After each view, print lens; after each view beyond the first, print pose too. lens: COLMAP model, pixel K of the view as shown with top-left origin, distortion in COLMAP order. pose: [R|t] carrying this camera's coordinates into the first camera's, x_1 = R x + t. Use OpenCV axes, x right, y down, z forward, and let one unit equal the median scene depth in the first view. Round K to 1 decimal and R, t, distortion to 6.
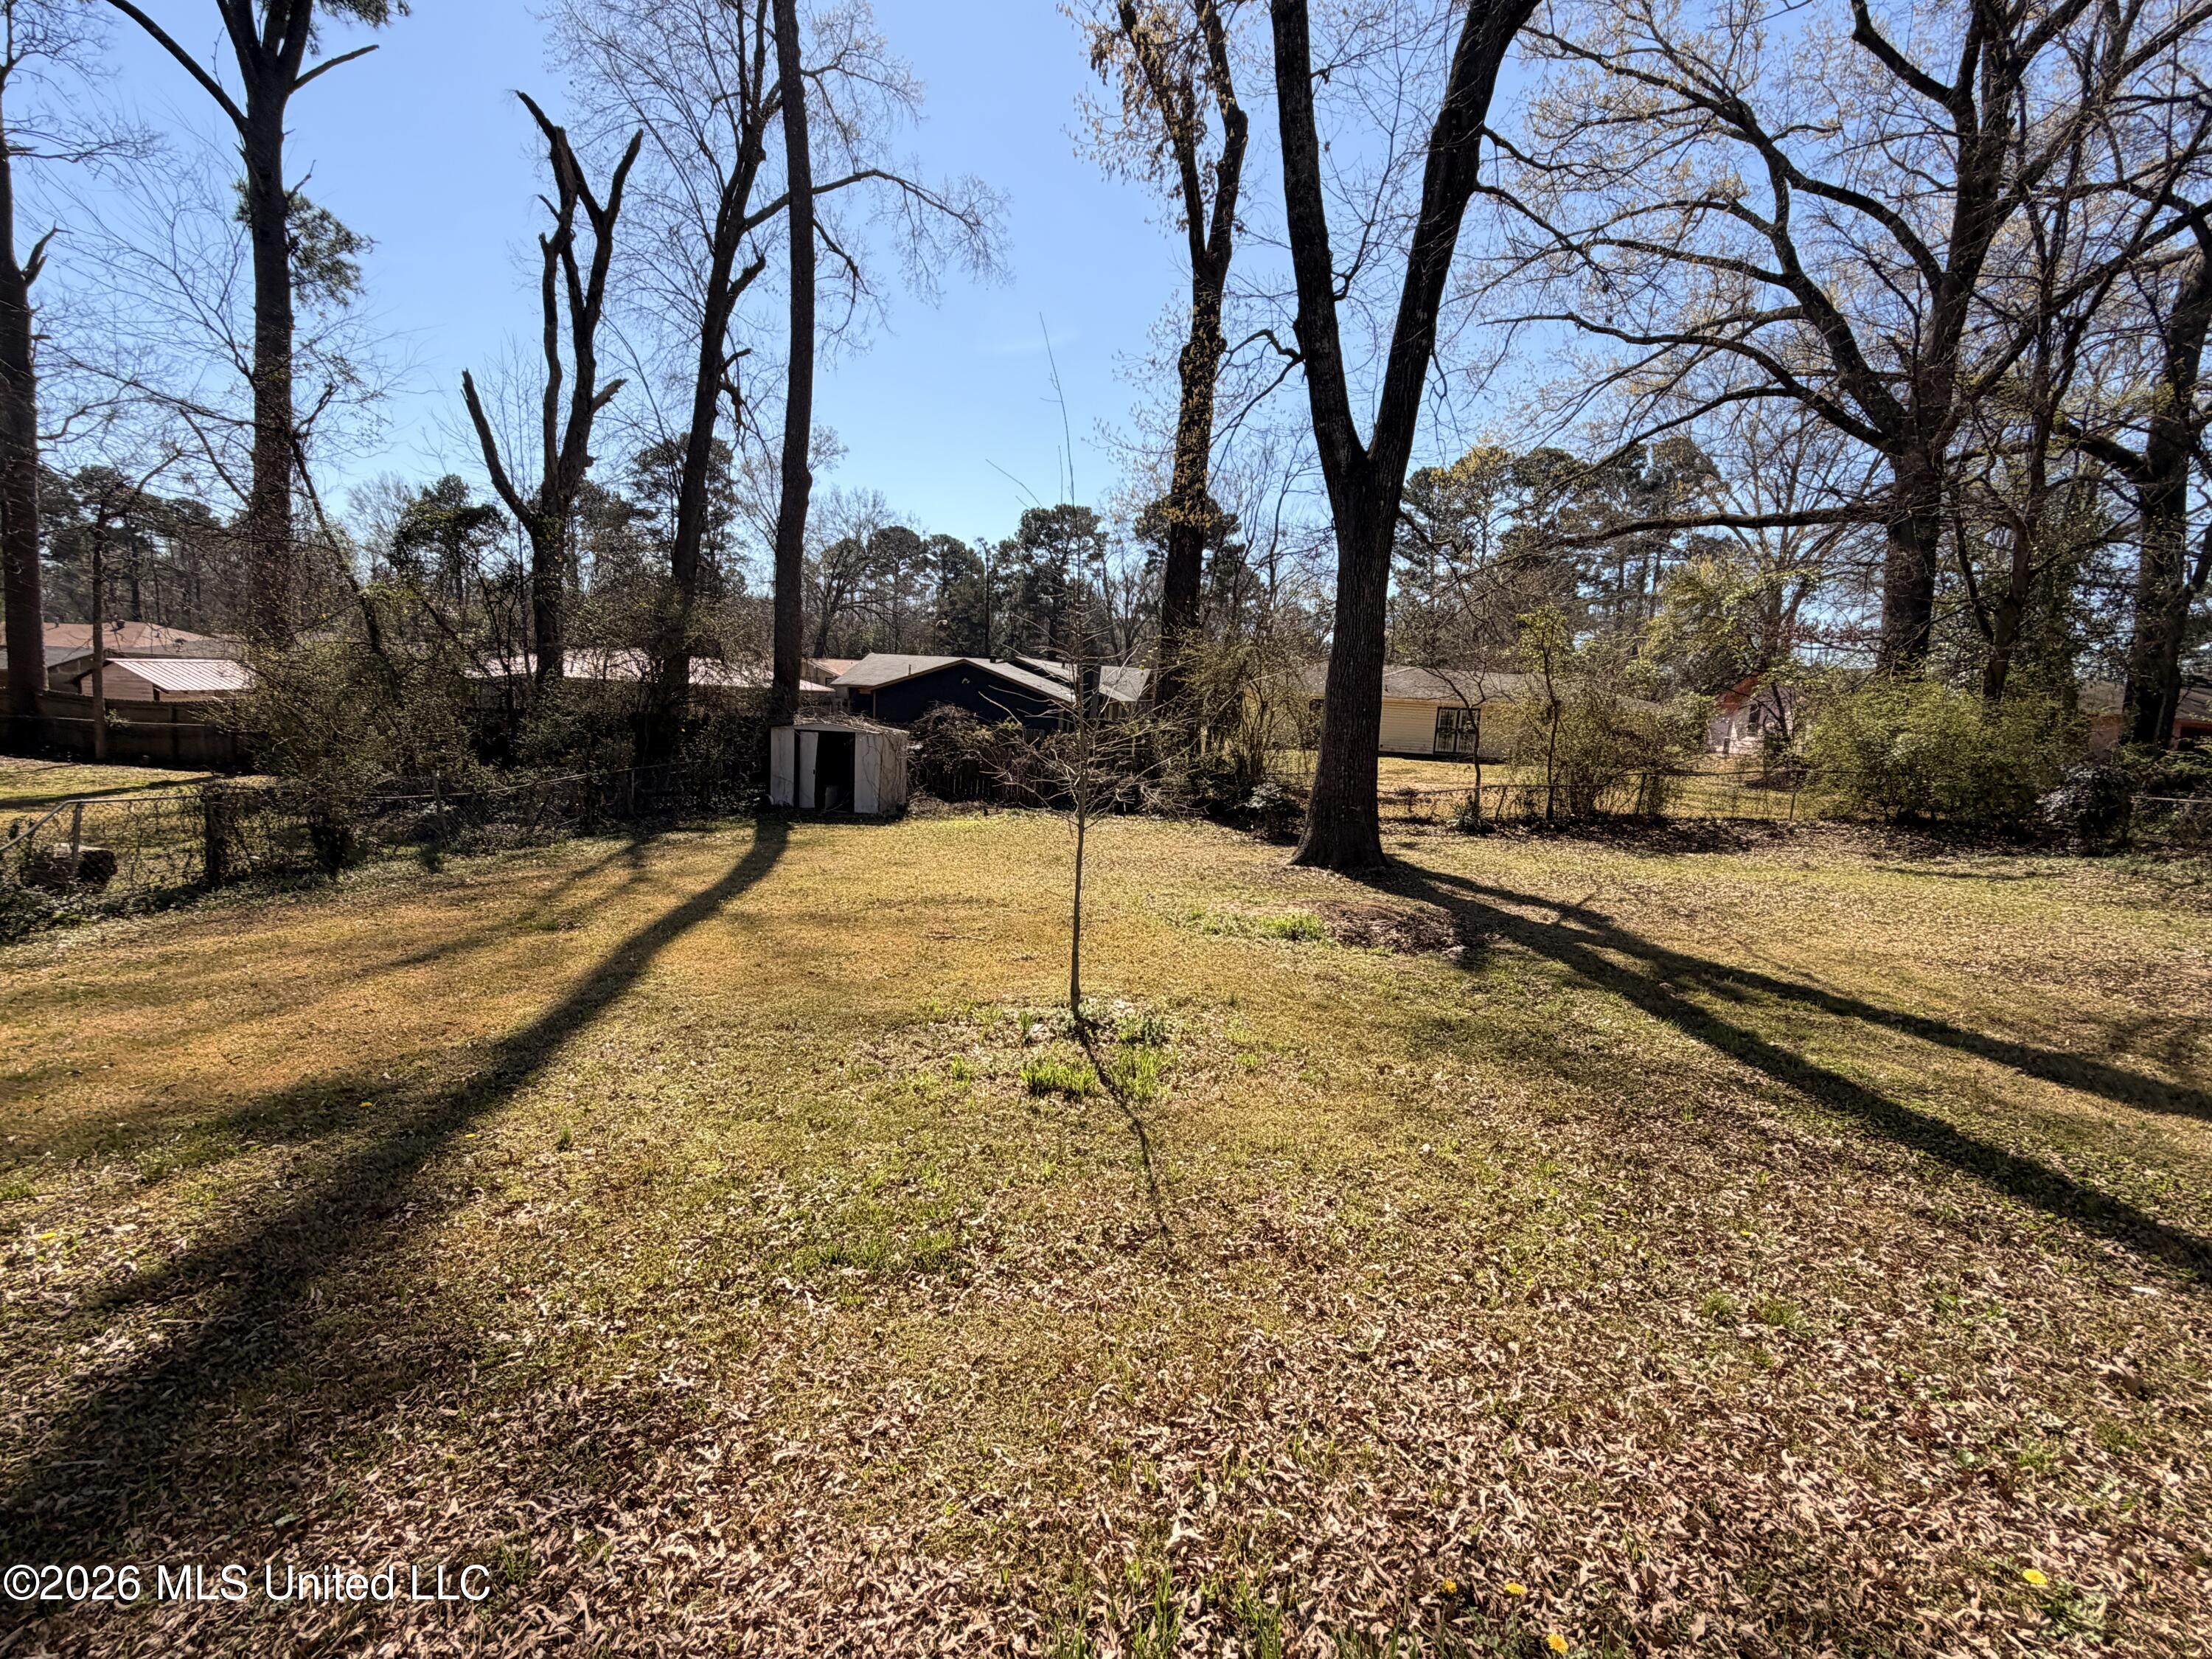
lens RADIAL K [[1009.7, 0, 1093.7], [0, 1009.7, 835.7], [0, 0, 1]] dist [-0.001711, -0.000062]
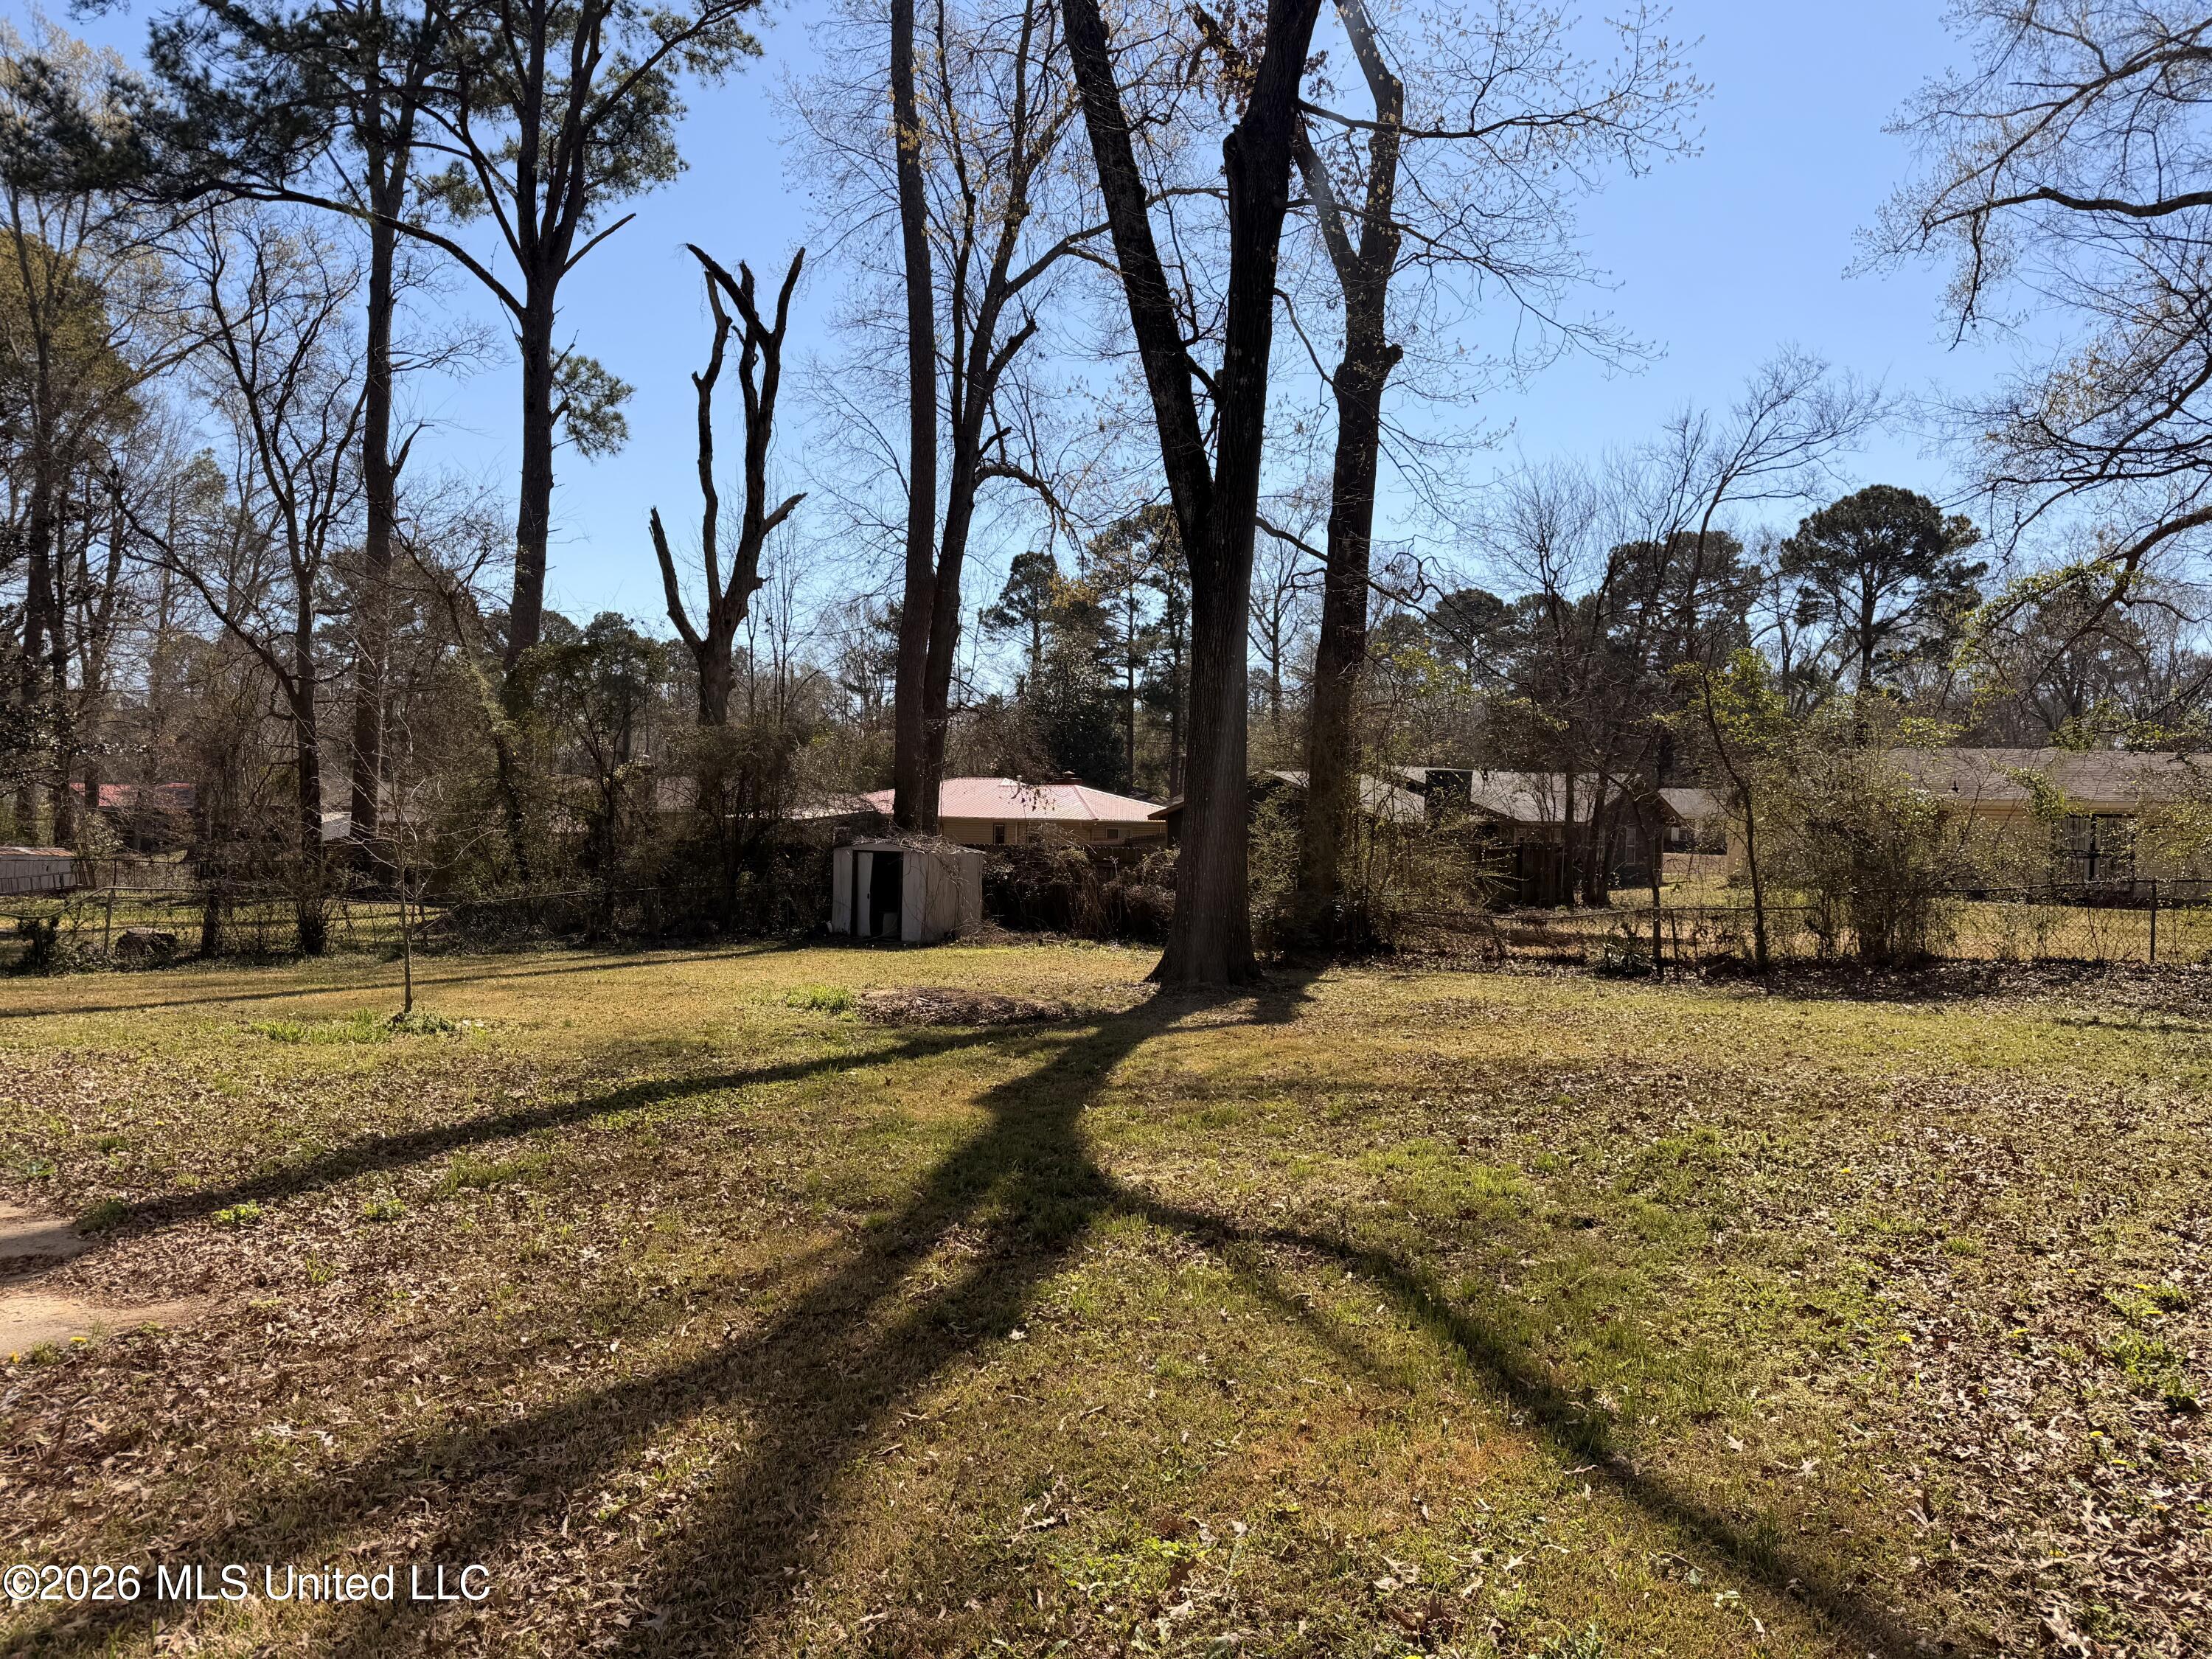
lens RADIAL K [[1521.5, 0, 1109.1], [0, 1521.5, 873.6], [0, 0, 1]] dist [0.000027, 0.000476]
pose [[0.891572, -0.020352, -0.452421, 0.434983], [-0.031474, 0.993790, -0.106730, 0.044700], [0.451784, 0.109397, 0.885395, -0.094110]]
